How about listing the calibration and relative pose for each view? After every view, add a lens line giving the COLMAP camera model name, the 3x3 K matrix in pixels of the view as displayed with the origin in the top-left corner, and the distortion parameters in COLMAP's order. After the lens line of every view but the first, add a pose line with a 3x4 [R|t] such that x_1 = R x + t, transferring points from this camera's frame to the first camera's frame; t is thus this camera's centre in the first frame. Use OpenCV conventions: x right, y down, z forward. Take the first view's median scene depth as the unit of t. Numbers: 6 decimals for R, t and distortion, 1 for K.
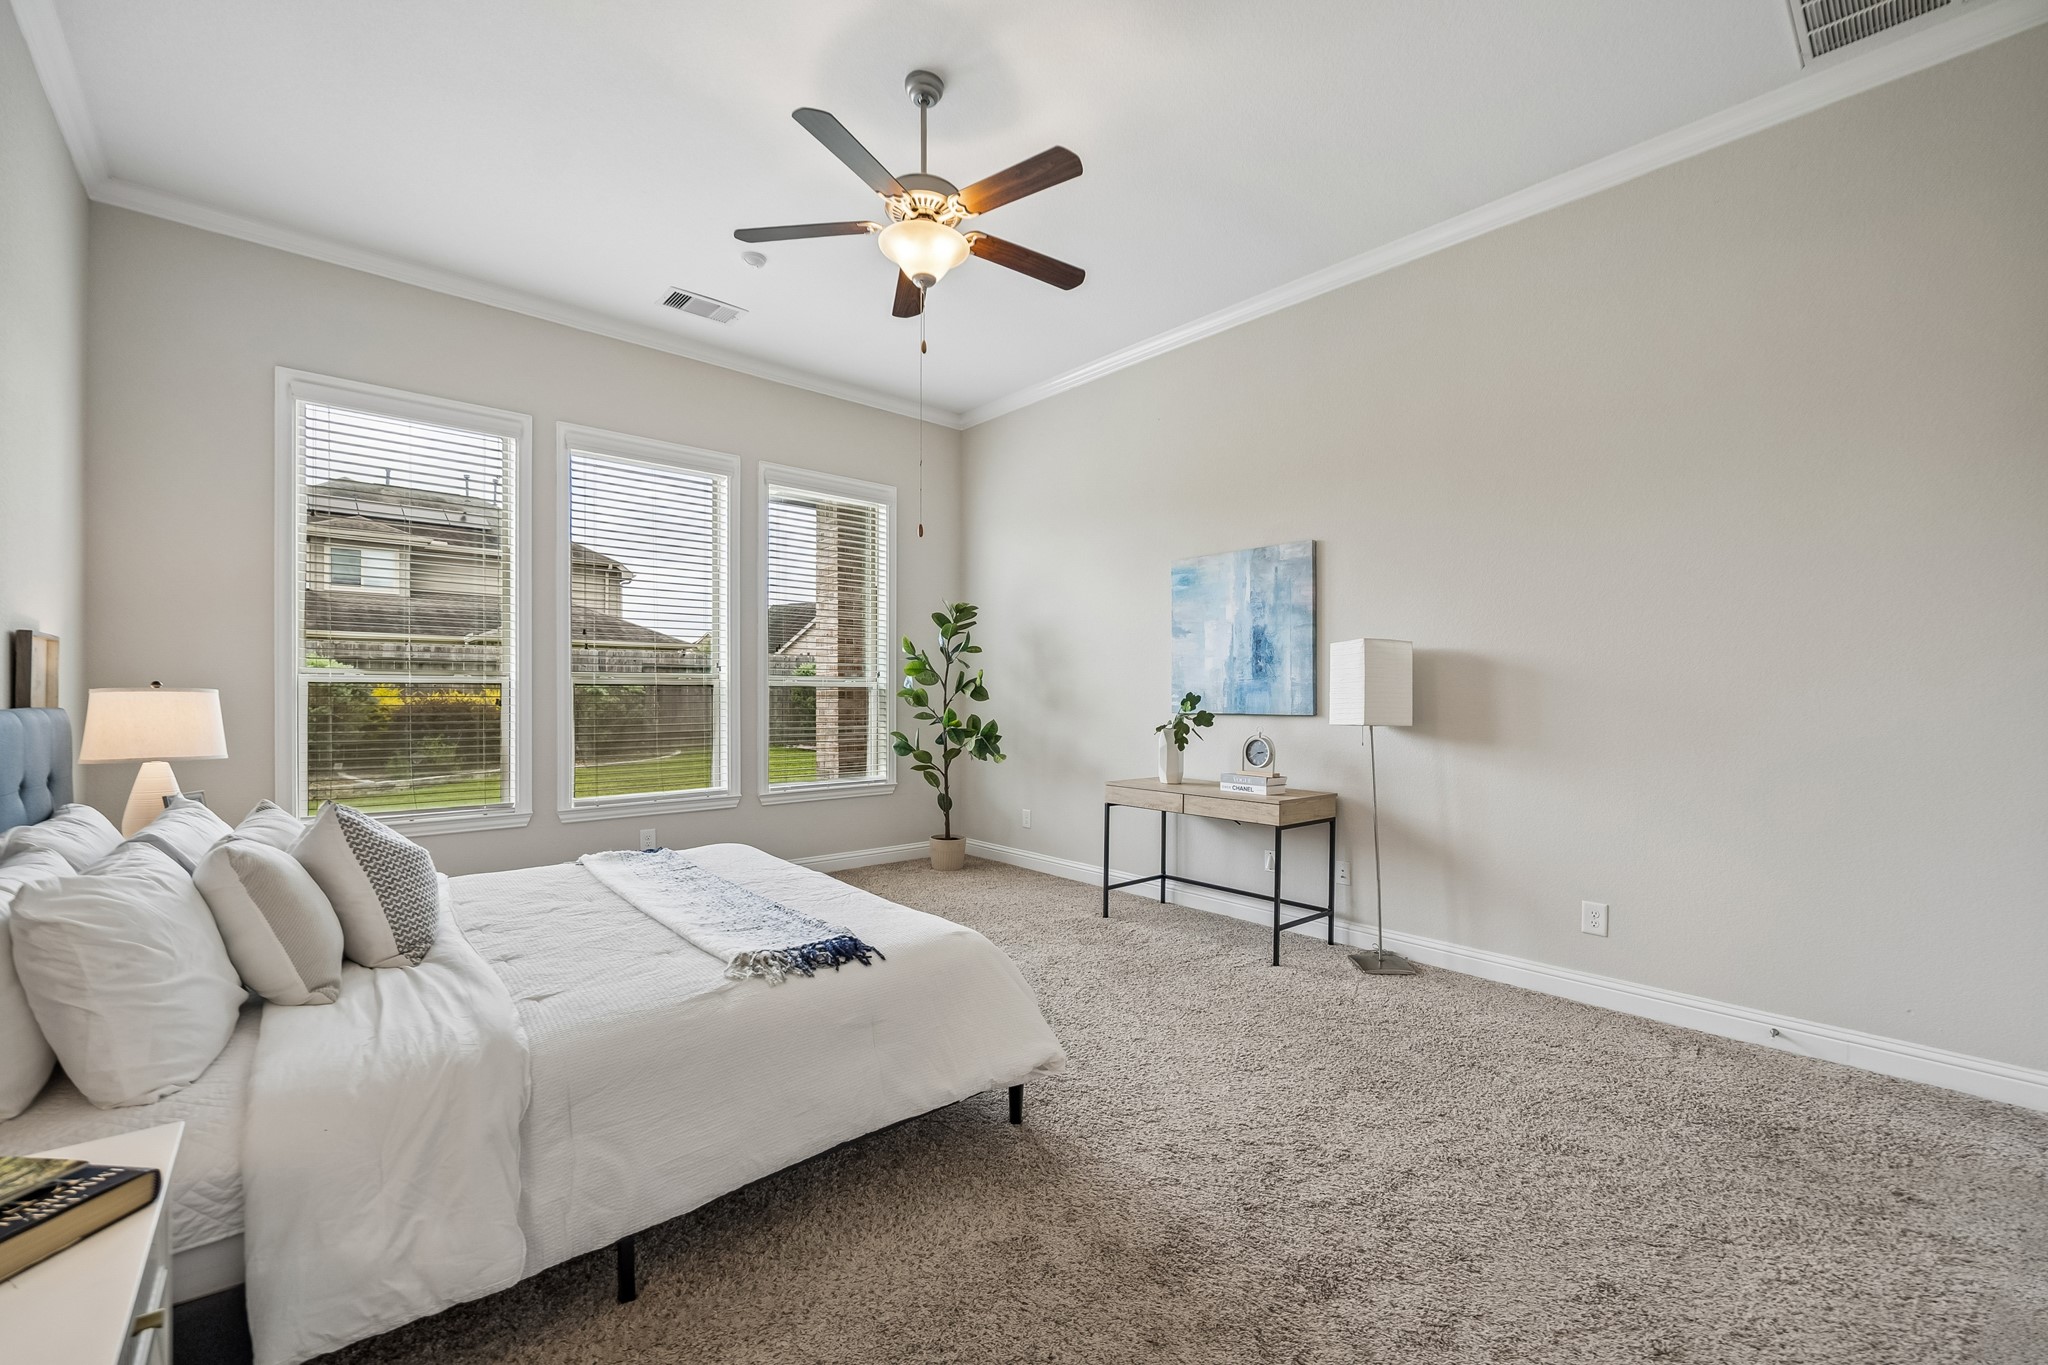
lens RADIAL K [[803.9, 0, 1033.3], [0, 803.9, 702.0], [0, 0, 1]] dist [-0.008505, 0.000023]
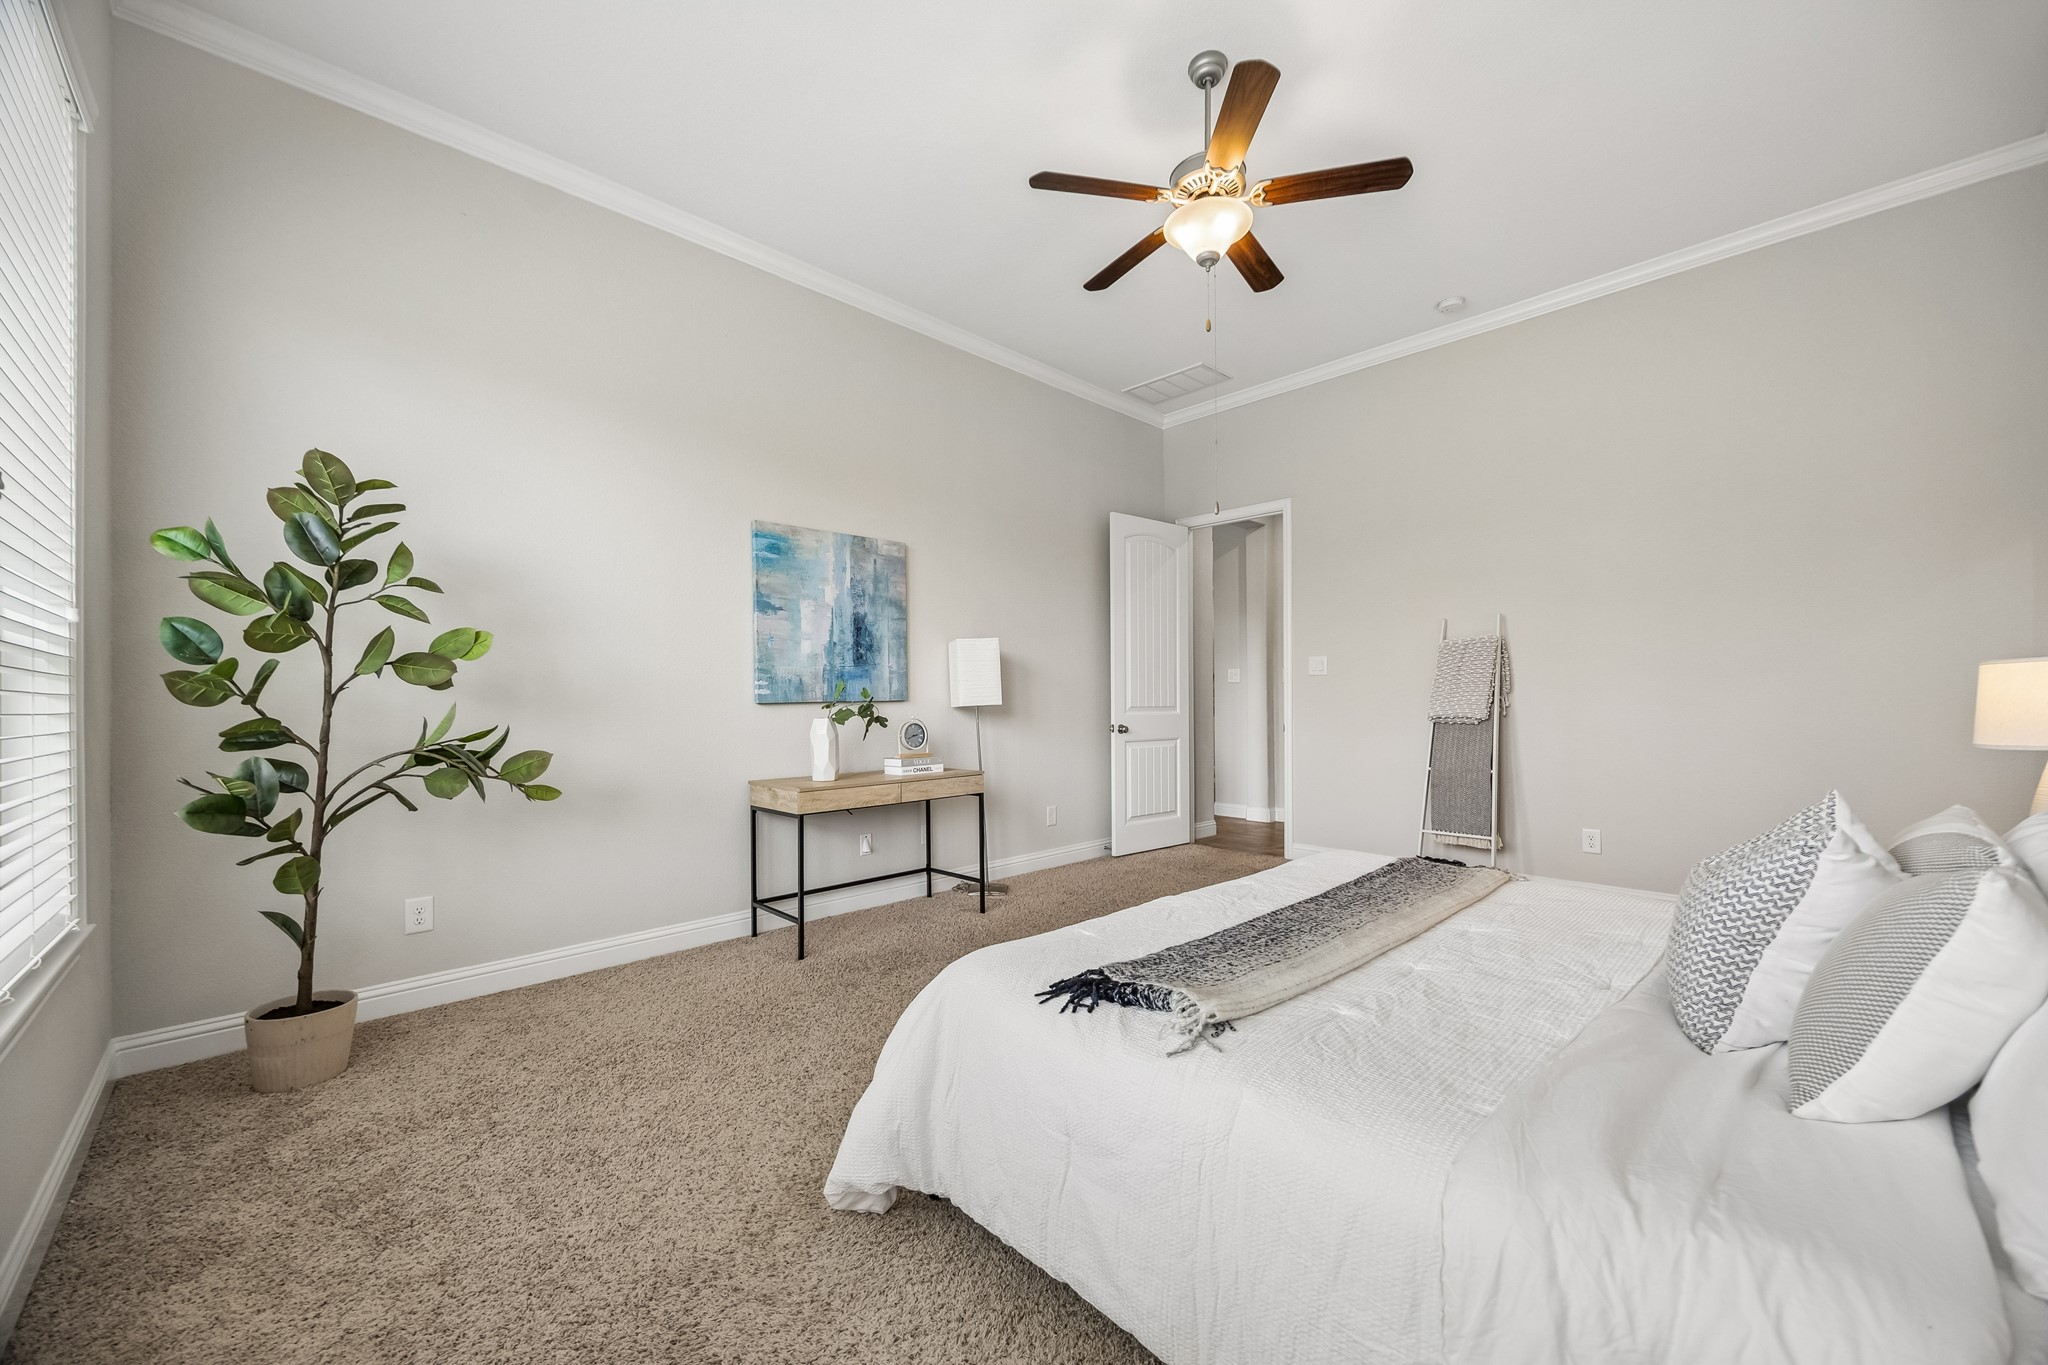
lens RADIAL K [[789.1, 0, 1031.8], [0, 789.1, 693.4], [0, 0, 1]] dist [0.000885, 0.000022]
pose [[-0.028686, 0.007958, 0.999557, -0.709811], [0.023534, 0.999697, -0.007284, 0.017623], [-0.999311, 0.023315, -0.028865, 0.812595]]
